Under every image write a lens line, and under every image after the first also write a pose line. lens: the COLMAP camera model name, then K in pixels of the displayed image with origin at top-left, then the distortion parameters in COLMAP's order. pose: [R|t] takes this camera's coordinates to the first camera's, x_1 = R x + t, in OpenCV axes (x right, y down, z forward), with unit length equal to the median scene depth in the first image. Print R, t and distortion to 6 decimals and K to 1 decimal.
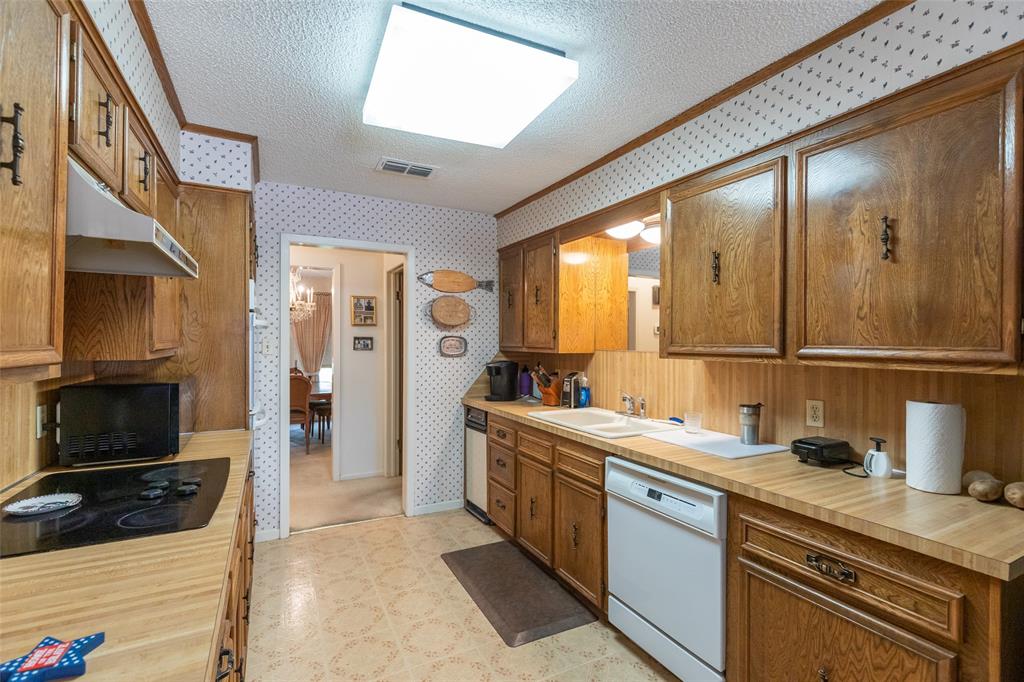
lens RADIAL K [[458.4, 0, 516.1], [0, 458.4, 340.0], [0, 0, 1]] dist [0.007782, 0.000379]
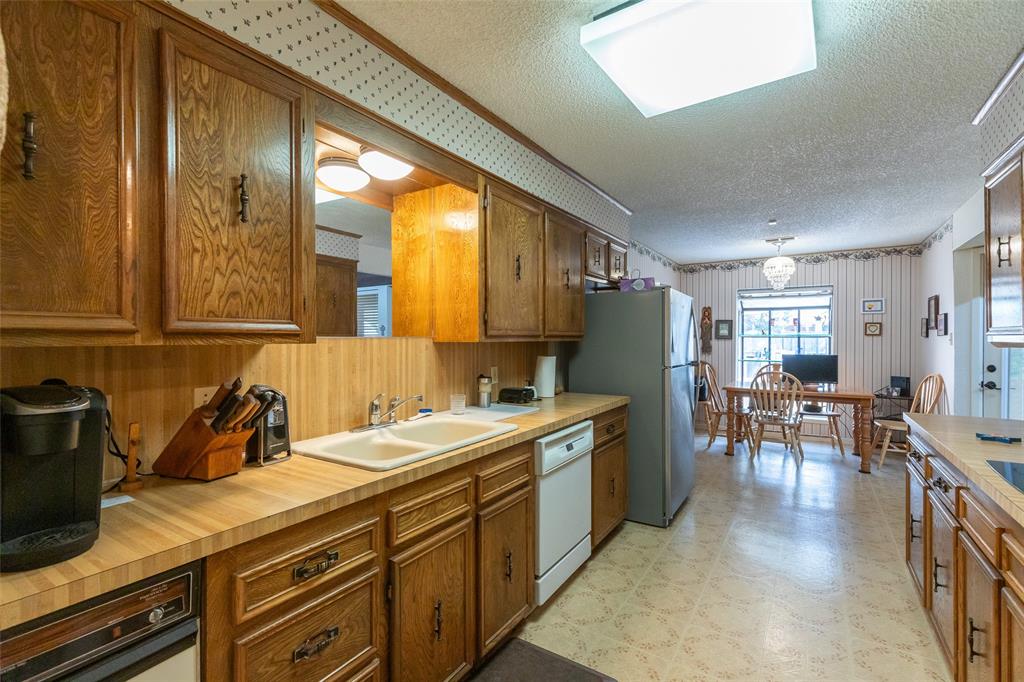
lens RADIAL K [[458.4, 0, 511.0], [0, 458.4, 338.1], [0, 0, 1]] dist [0.007782, 0.000379]
pose [[-0.483479, -0.000908, 0.875356, -0.576700], [-0.001966, 0.999998, -0.000048, 0.030909], [-0.875354, -0.001744, -0.483480, 1.397947]]
